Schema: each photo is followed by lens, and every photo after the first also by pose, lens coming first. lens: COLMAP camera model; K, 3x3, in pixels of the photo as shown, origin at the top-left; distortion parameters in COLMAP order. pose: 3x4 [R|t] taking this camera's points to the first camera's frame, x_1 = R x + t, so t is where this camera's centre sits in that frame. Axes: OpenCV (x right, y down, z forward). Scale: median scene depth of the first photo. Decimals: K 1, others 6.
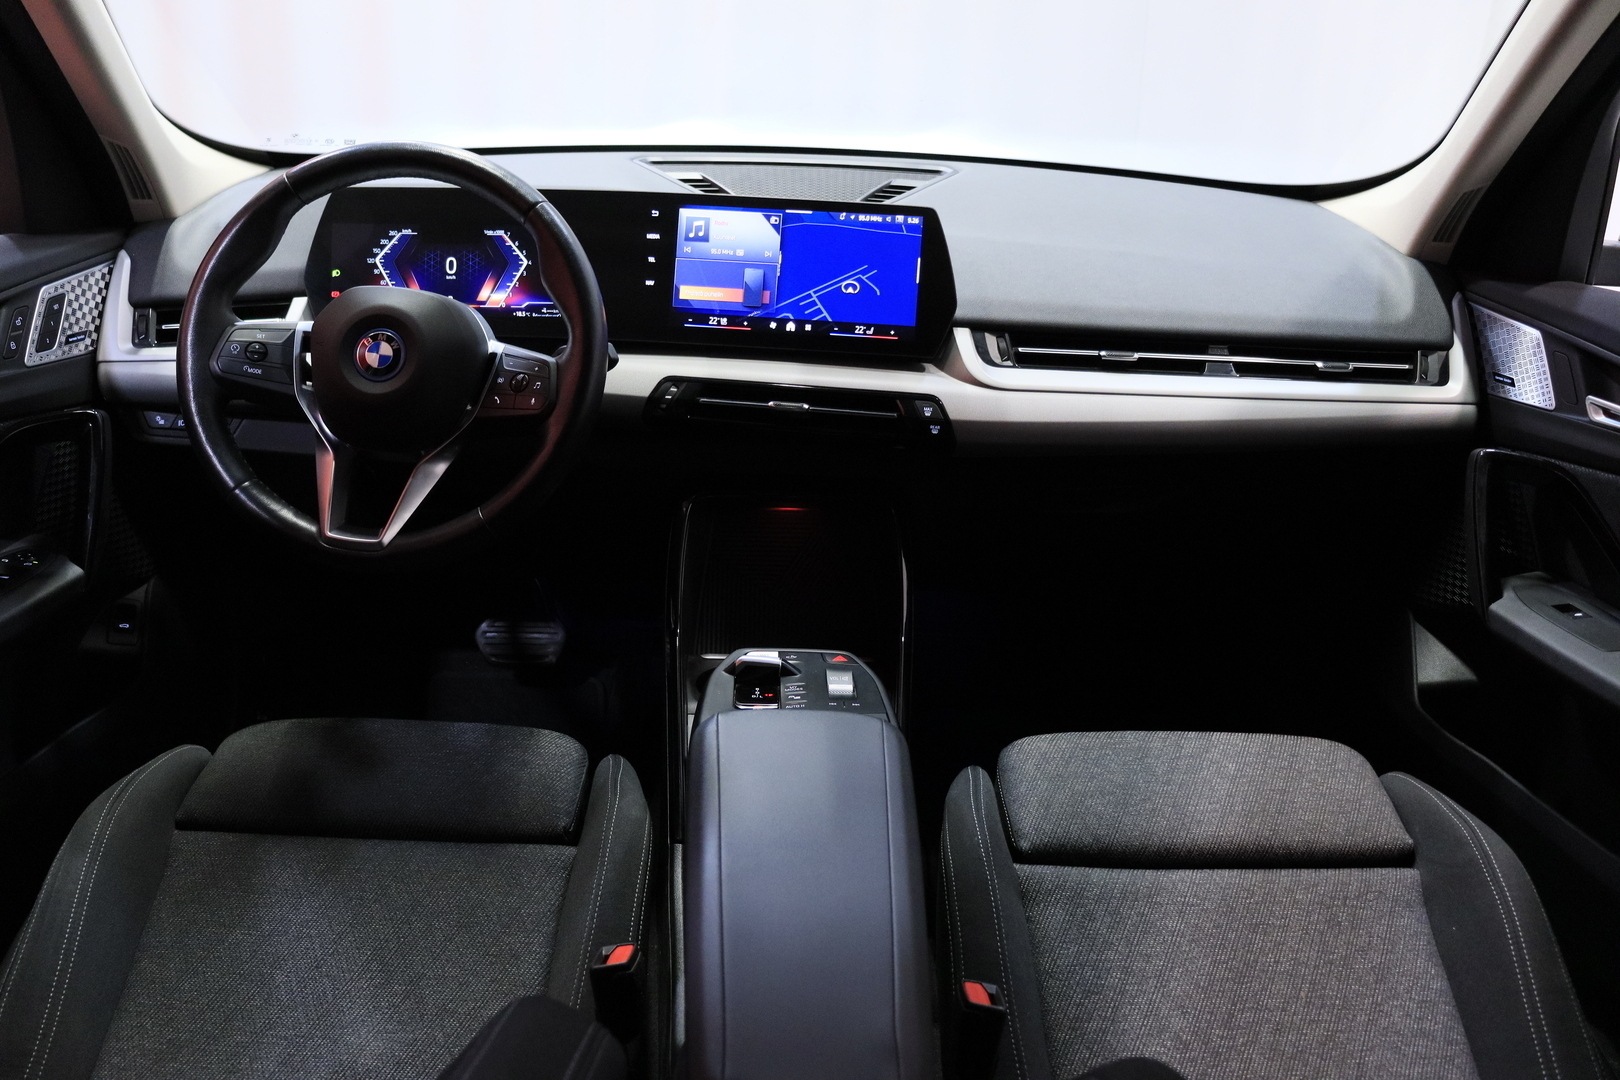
lens RADIAL K [[1353.6, 0, 794.1], [0, 1353.6, 551.9], [0, 0, 1]] dist [-0.166700, 0.130392]
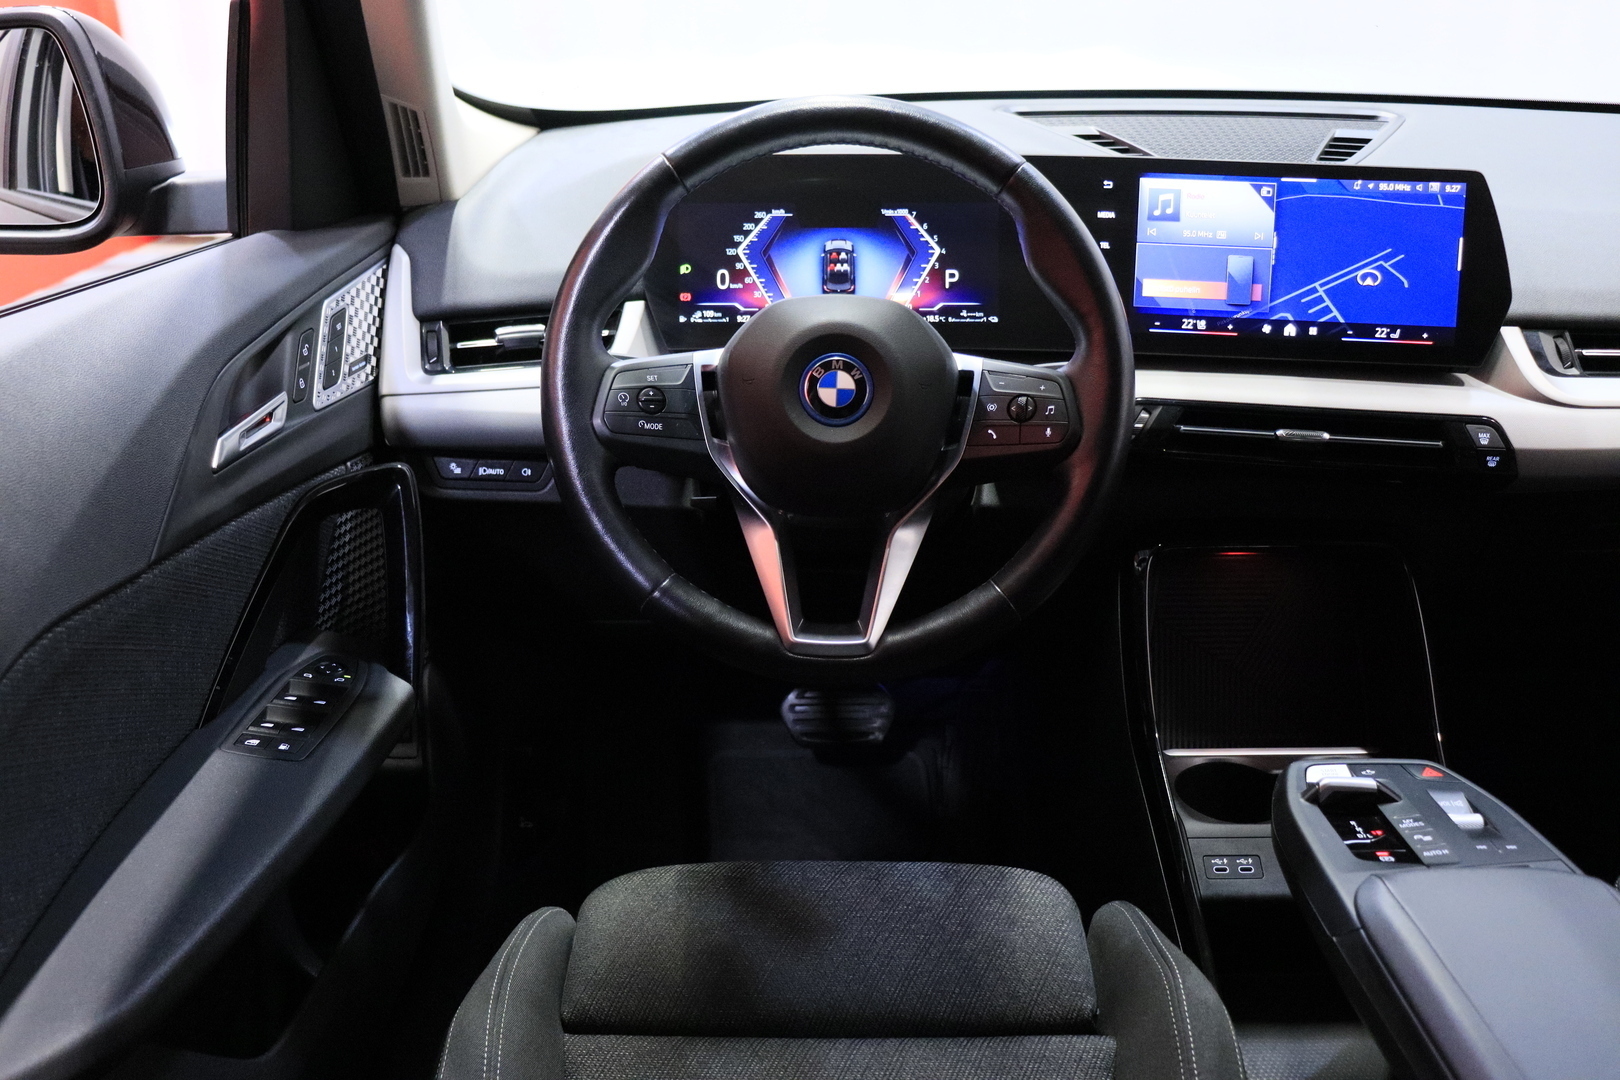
lens RADIAL K [[1493.2, 0, 800.6], [0, 1493.2, 560.1], [0, 0, 1]] dist [-0.093655, 0.000000]
pose [[0.999174, -0.026100, -0.031161, -0.262039], [0.026732, 0.999442, 0.020042, -0.060161], [0.030620, -0.020858, 0.999313, 0.144639]]
